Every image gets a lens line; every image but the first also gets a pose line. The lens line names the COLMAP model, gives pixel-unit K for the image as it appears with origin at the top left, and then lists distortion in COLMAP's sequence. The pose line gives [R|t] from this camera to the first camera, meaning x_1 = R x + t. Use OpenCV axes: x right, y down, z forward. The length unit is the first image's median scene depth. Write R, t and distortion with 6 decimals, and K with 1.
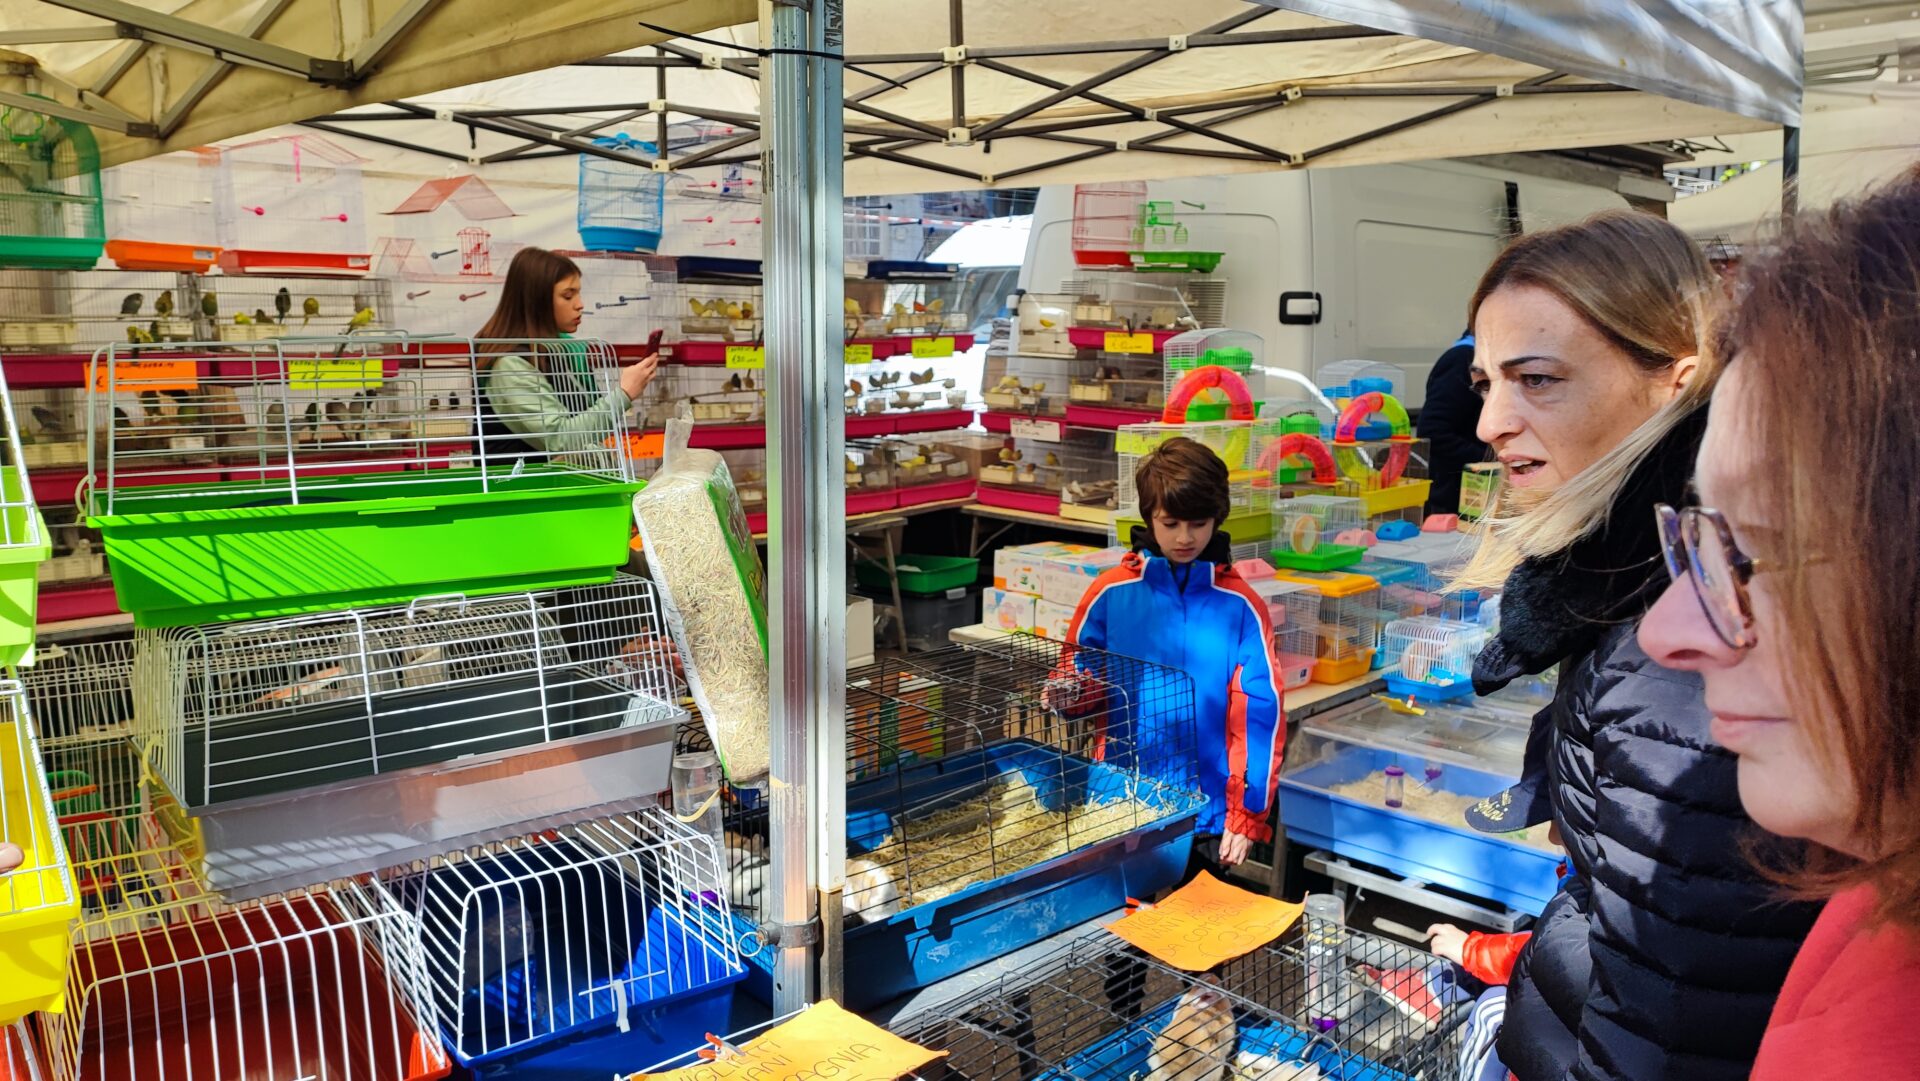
lens RADIAL K [[1364.9, 0, 960.0], [0, 1364.9, 540.5], [0, 0, 1]] dist [-0.033978, 0.002460]
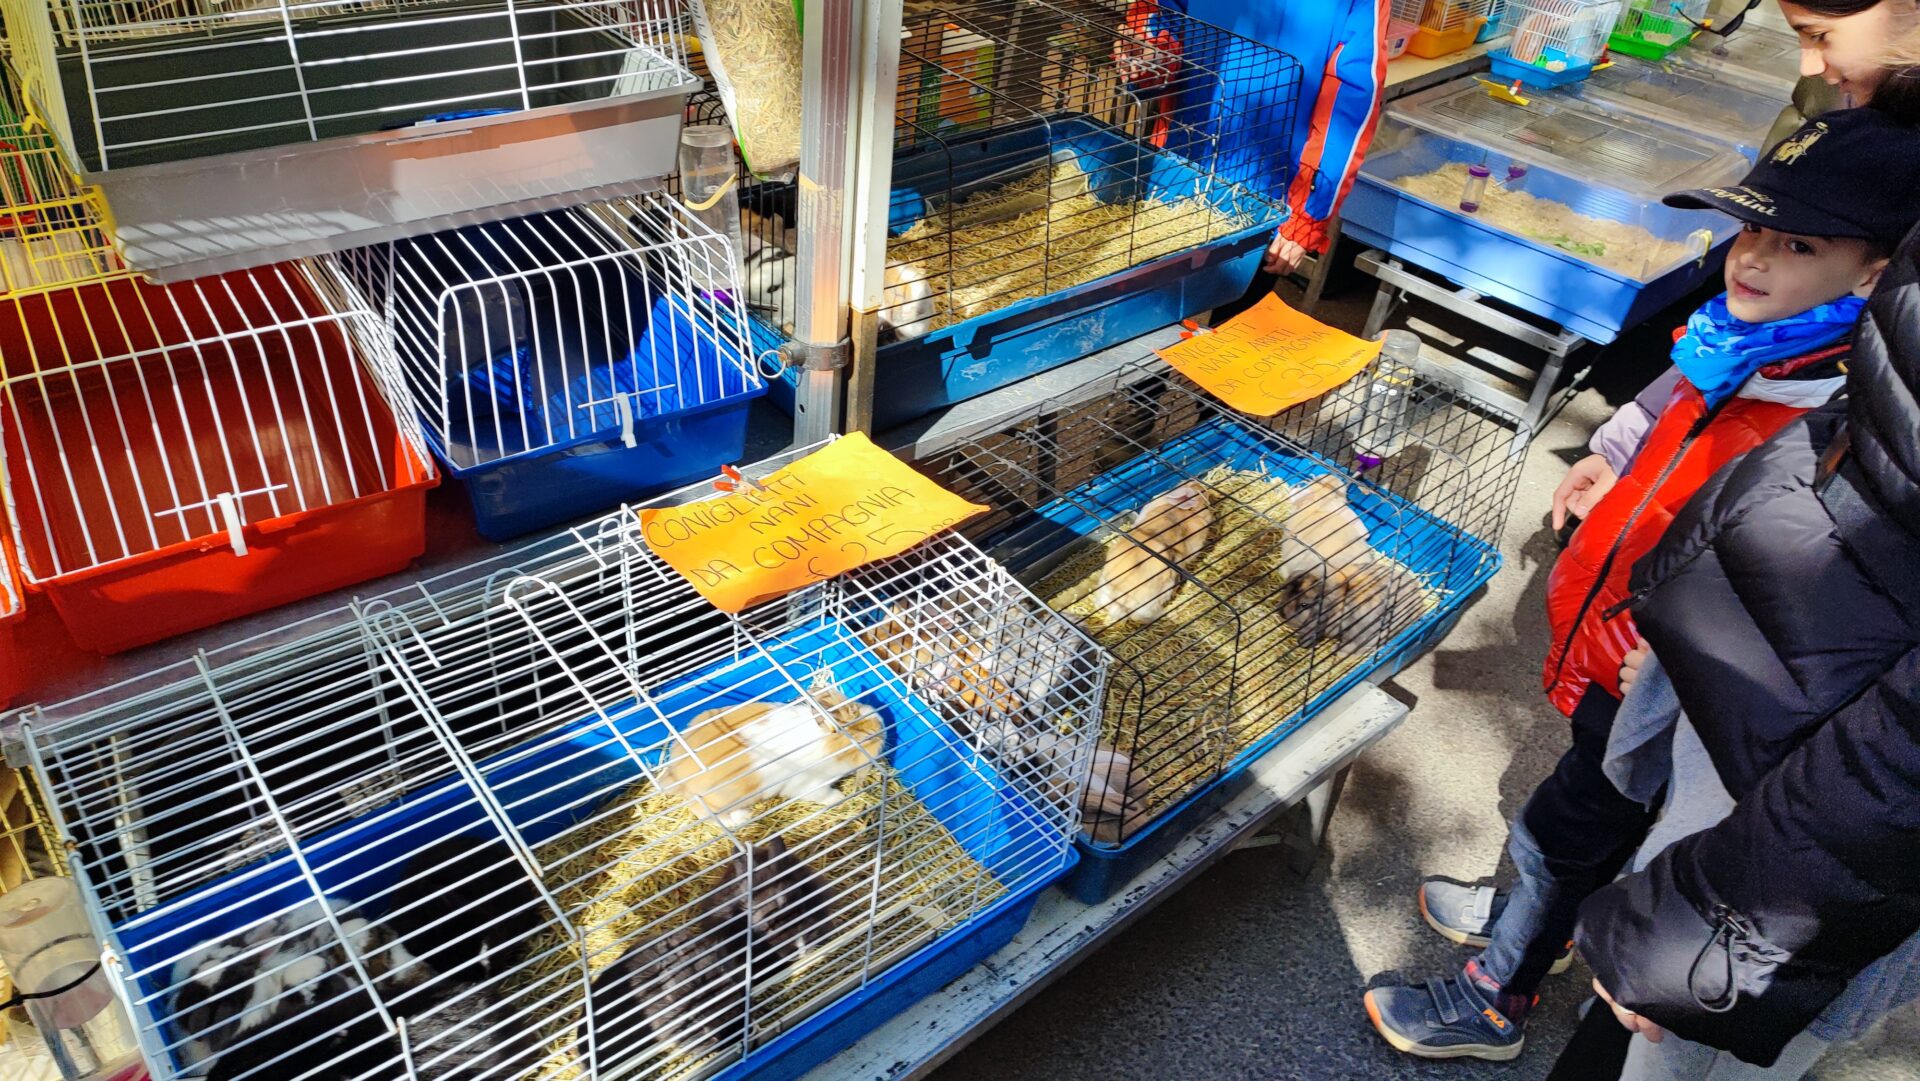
lens RADIAL K [[1326.6, 0, 914.9], [0, 1326.6, 510.1], [0, 0, 1]] dist [0.009098, -0.000392]
pose [[0.996388, 0.084908, -0.000990, -0.046930], [-0.074430, 0.878917, 0.471131, -0.028128], [0.040873, -0.469356, 0.882063, 0.179710]]
